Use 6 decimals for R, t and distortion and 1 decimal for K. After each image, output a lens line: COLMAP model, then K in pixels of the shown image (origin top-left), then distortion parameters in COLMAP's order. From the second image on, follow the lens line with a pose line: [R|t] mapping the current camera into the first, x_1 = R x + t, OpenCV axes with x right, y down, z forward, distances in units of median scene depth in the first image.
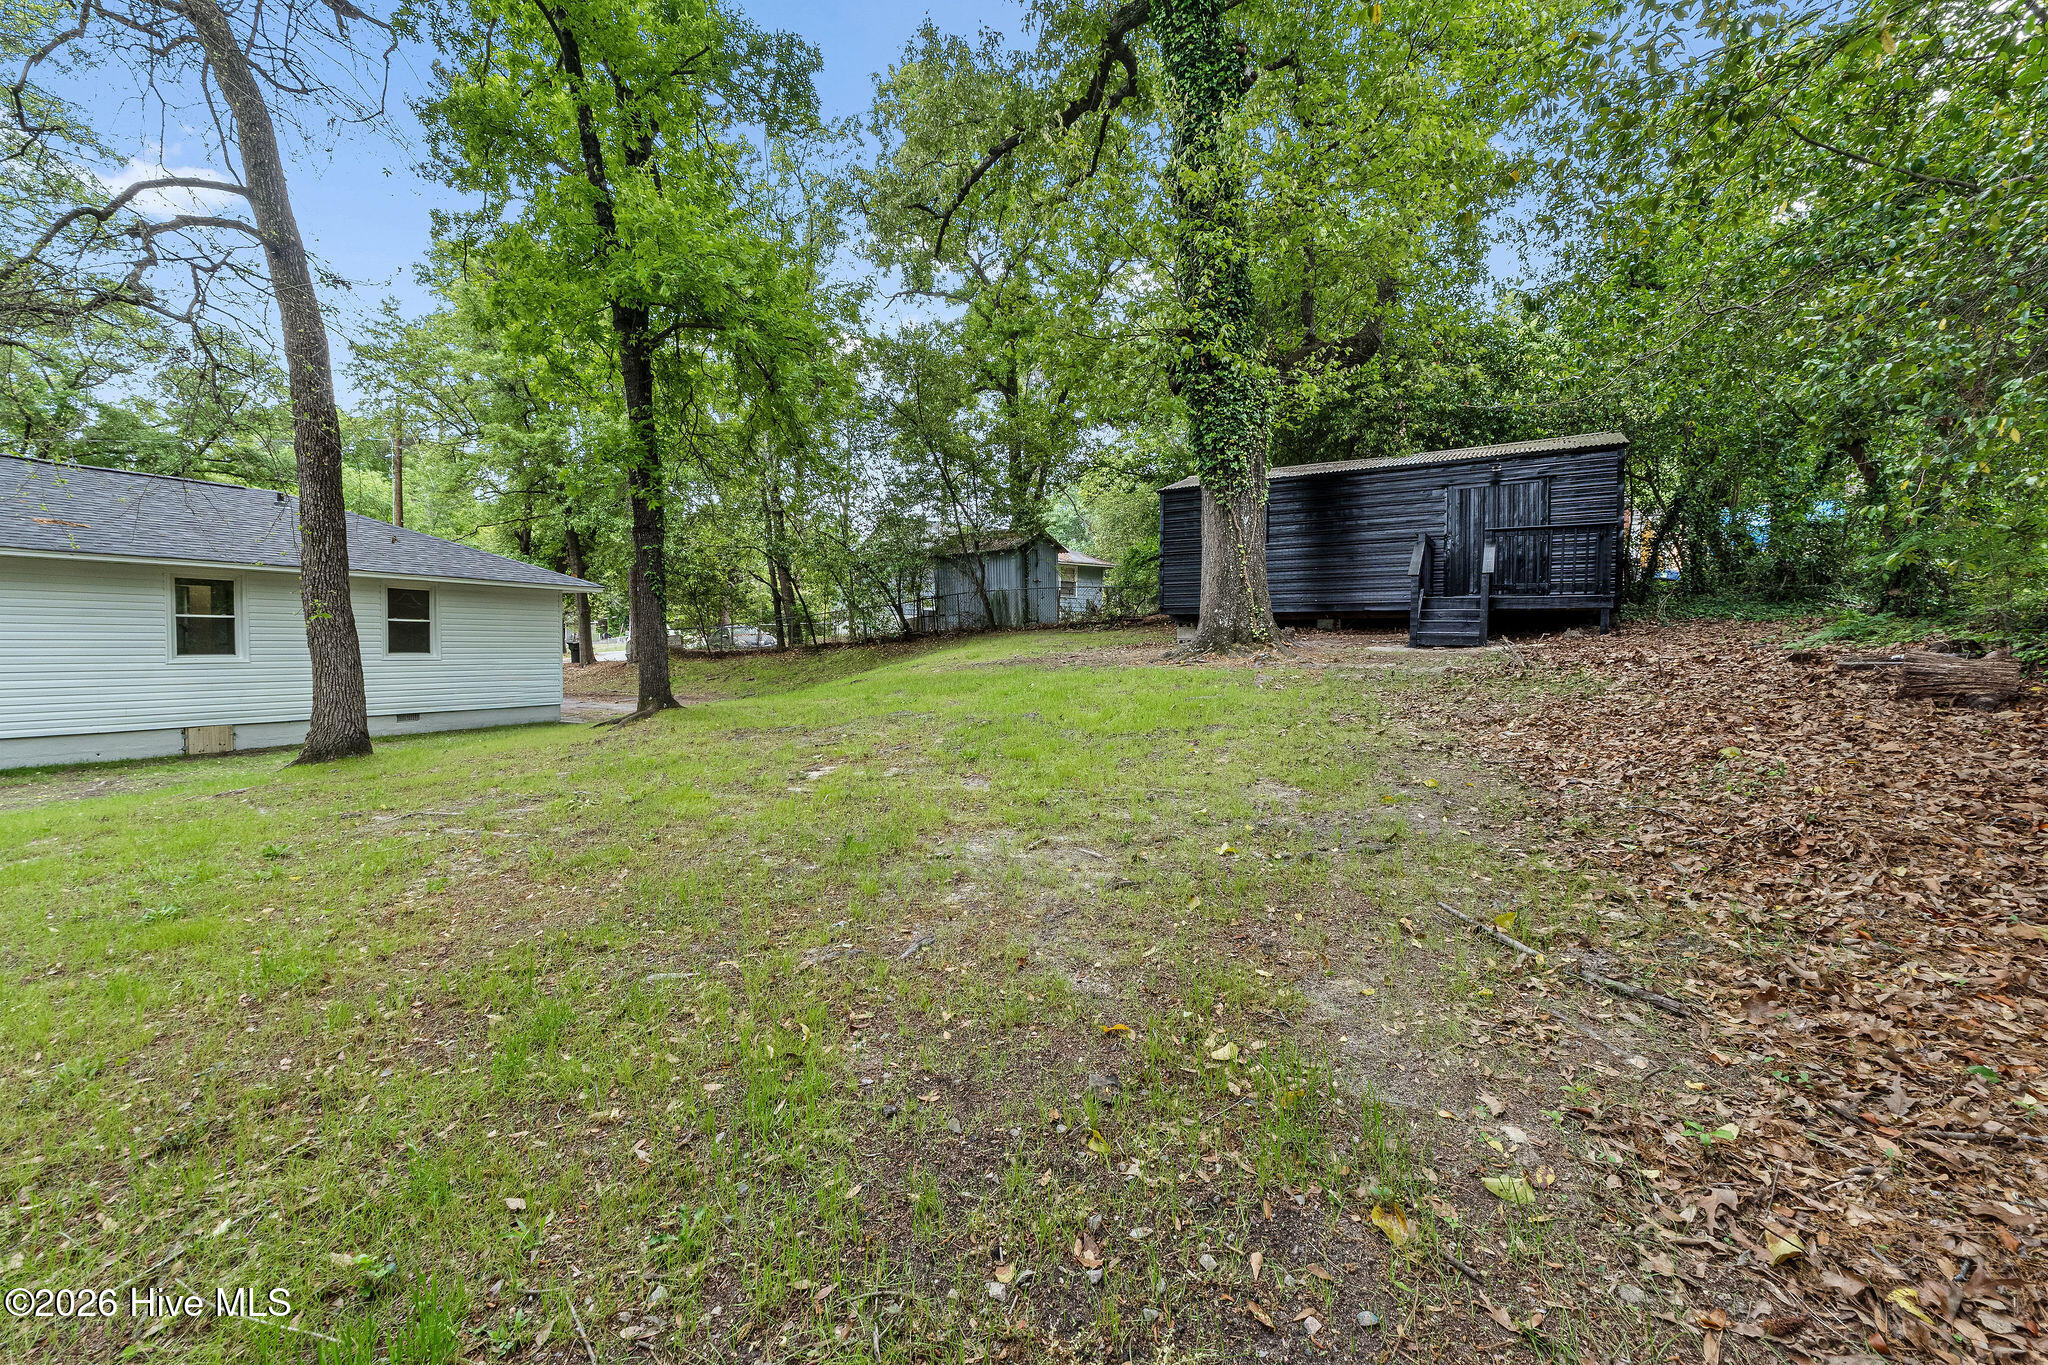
lens RADIAL K [[880.6, 0, 1020.1], [0, 880.6, 681.7], [0, 0, 1]] dist [0.000170, 0.000008]
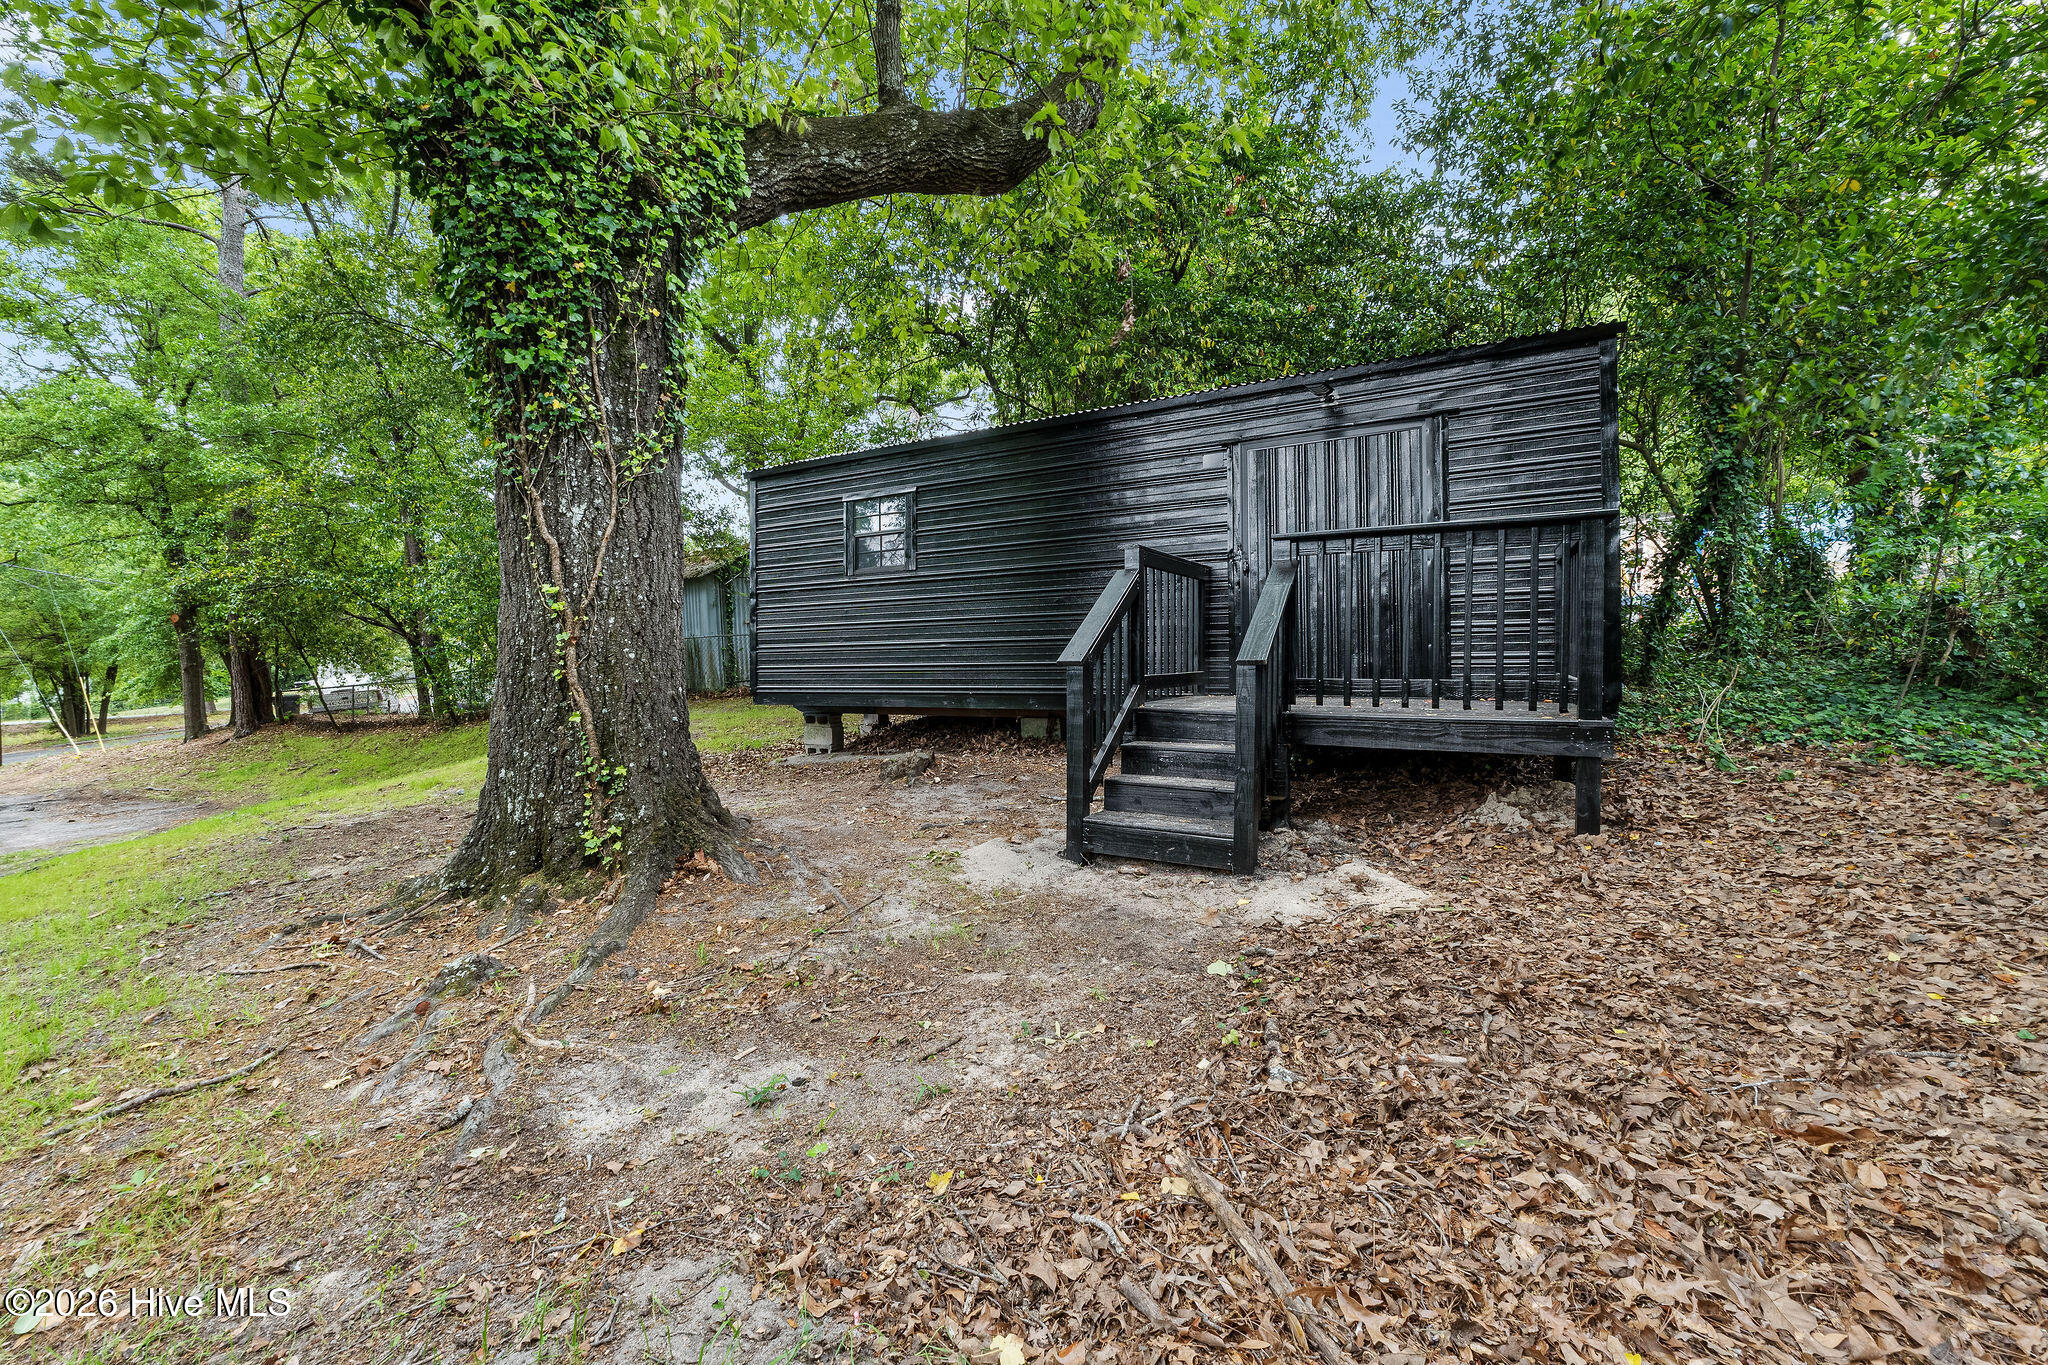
lens RADIAL K [[880.6, 0, 1022.5], [0, 880.6, 677.2], [0, 0, 1]] dist [0.000170, 0.000008]
pose [[0.999471, -0.014649, 0.029028, 0.424269], [0.015363, 0.999581, -0.024522, -0.107563], [-0.028657, 0.024955, 0.999278, 0.645738]]
